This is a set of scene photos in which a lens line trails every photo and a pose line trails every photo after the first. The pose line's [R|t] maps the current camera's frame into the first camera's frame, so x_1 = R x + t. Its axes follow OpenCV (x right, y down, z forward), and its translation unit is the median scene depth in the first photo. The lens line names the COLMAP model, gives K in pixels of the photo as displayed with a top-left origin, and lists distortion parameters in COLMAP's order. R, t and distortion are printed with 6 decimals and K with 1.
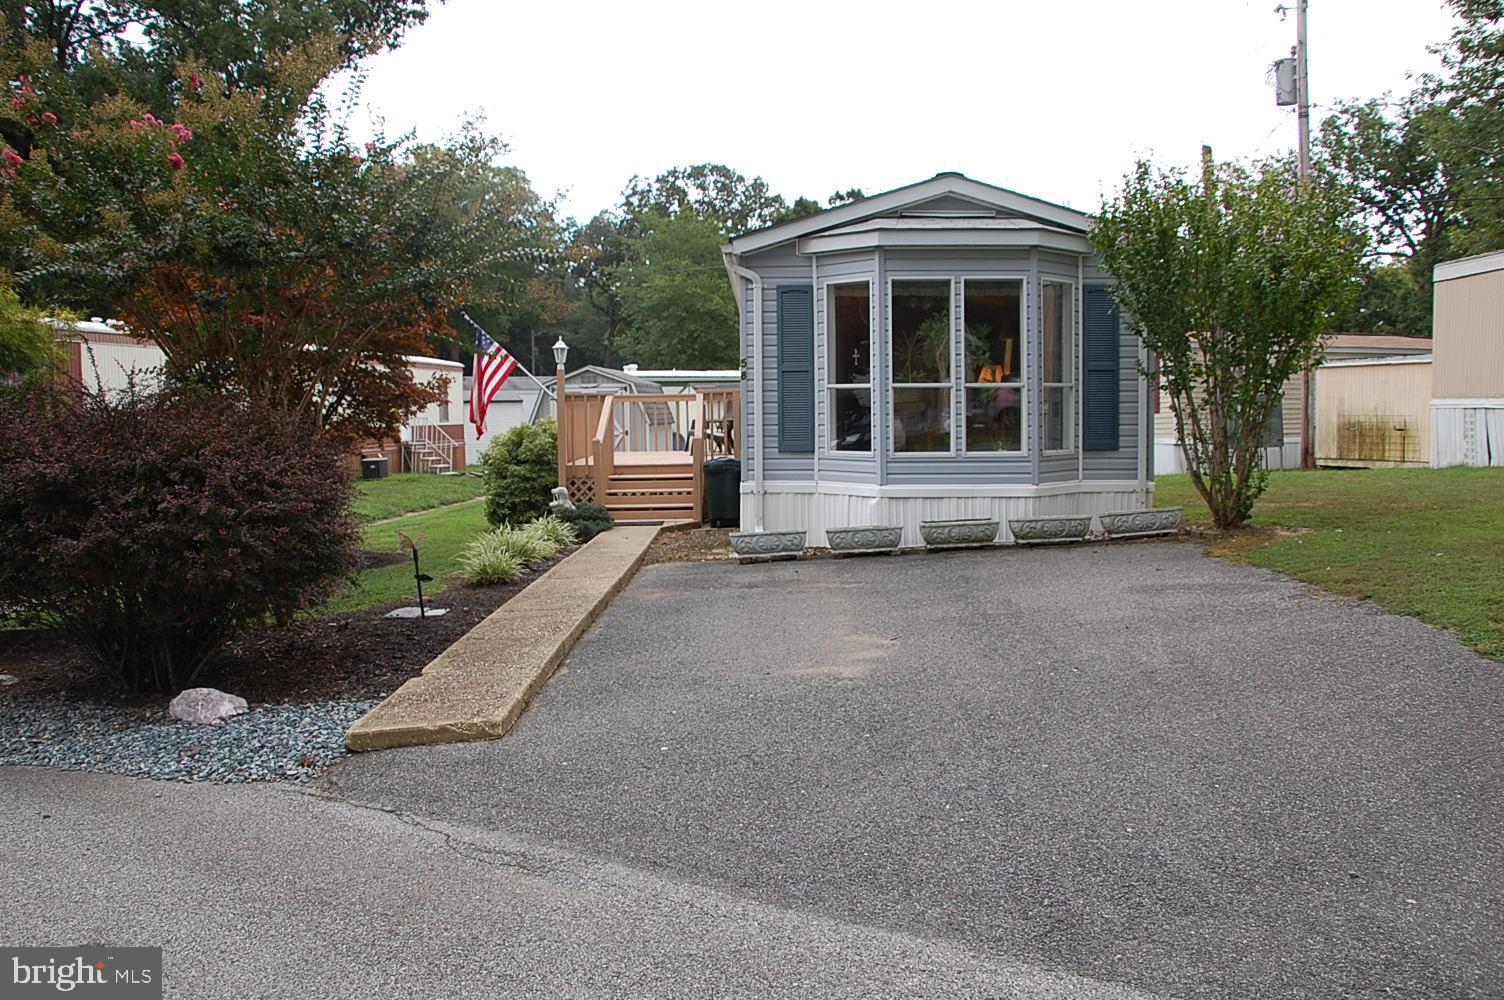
lens RADIAL K [[1302.5, 0, 752.0], [0, 1302.5, 500.0], [0, 0, 1]] dist [-0.144679, -0.000303]
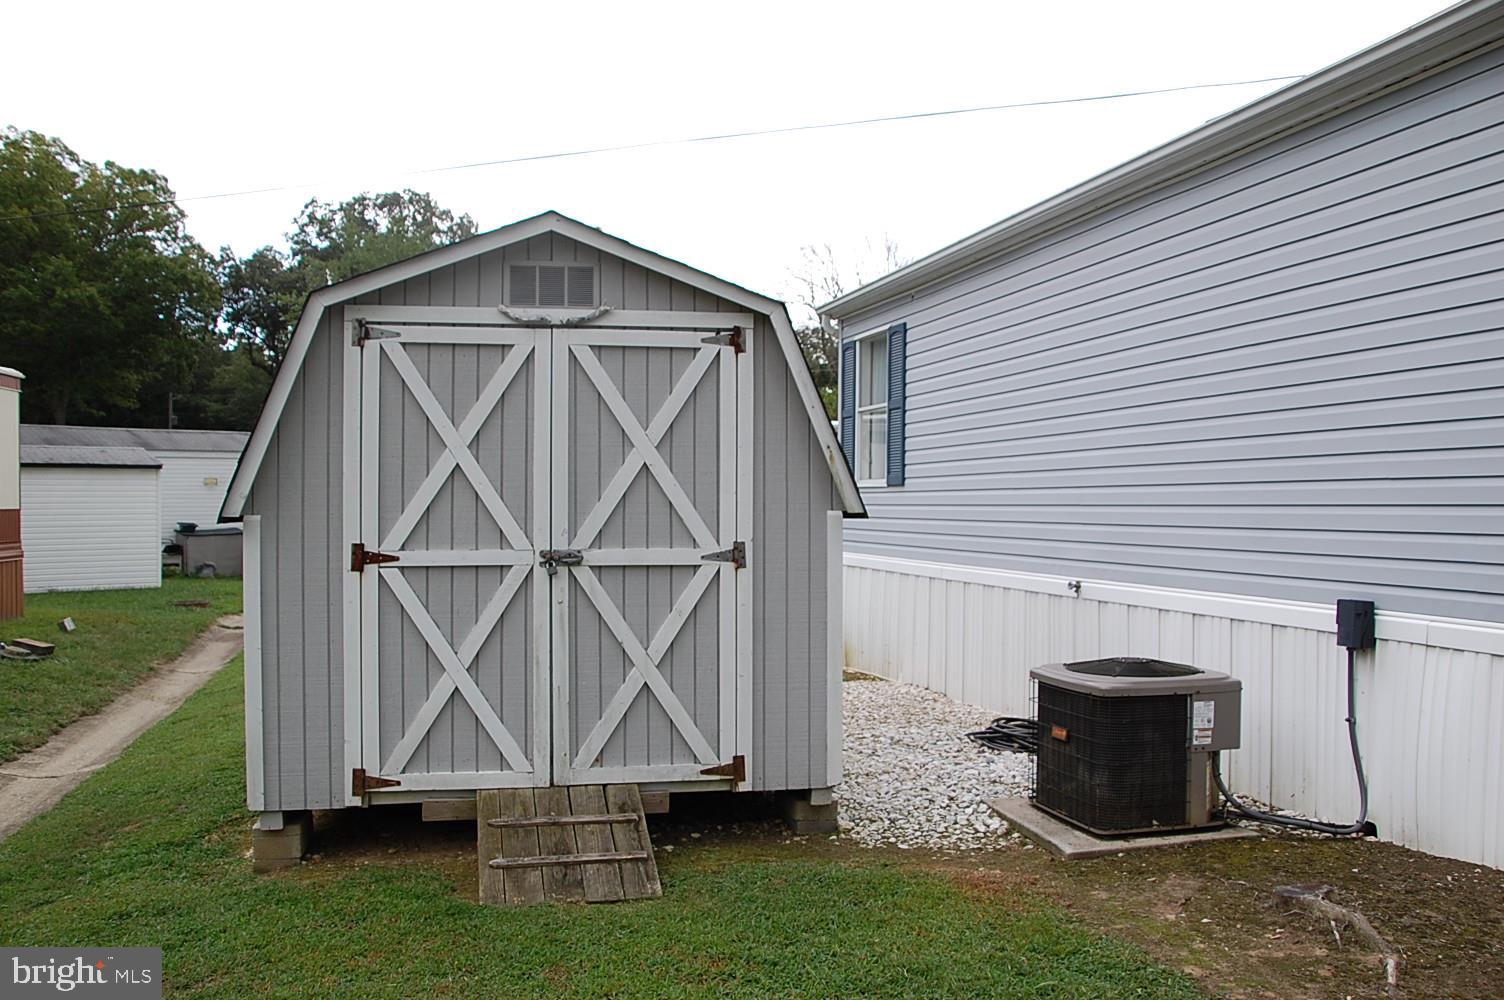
lens RADIAL K [[1302.5, 0, 752.0], [0, 1302.5, 500.0], [0, 0, 1]] dist [-0.144679, -0.000303]
pose [[0.963741, 0.003958, 0.266811, -0.176124], [0.015970, 0.997242, -0.072479, -0.054535], [-0.266362, 0.074112, 0.961020, 0.943097]]
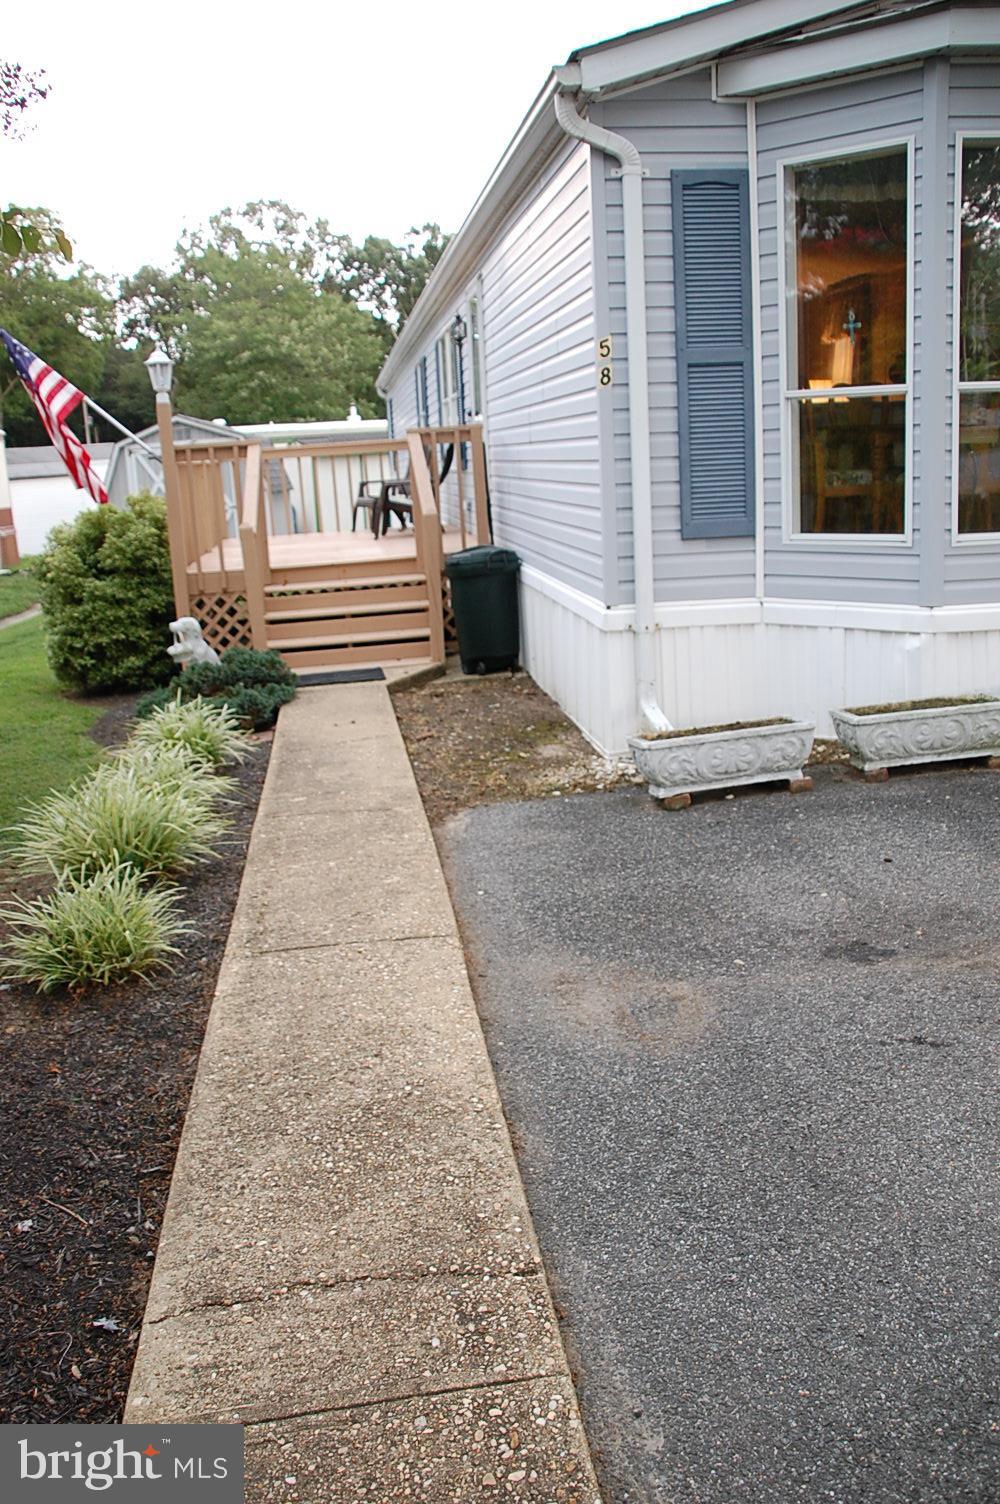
lens RADIAL K [[1231.2, 0, 500.0], [0, 1231.2, 752.0], [0, 0, 1]] dist [-0.257431, 0.445705]
pose [[0.986841, -0.077649, 0.141831, -0.088019], [0.053694, 0.984742, 0.165531, -0.029643], [-0.152520, -0.155737, 0.975953, 0.448084]]
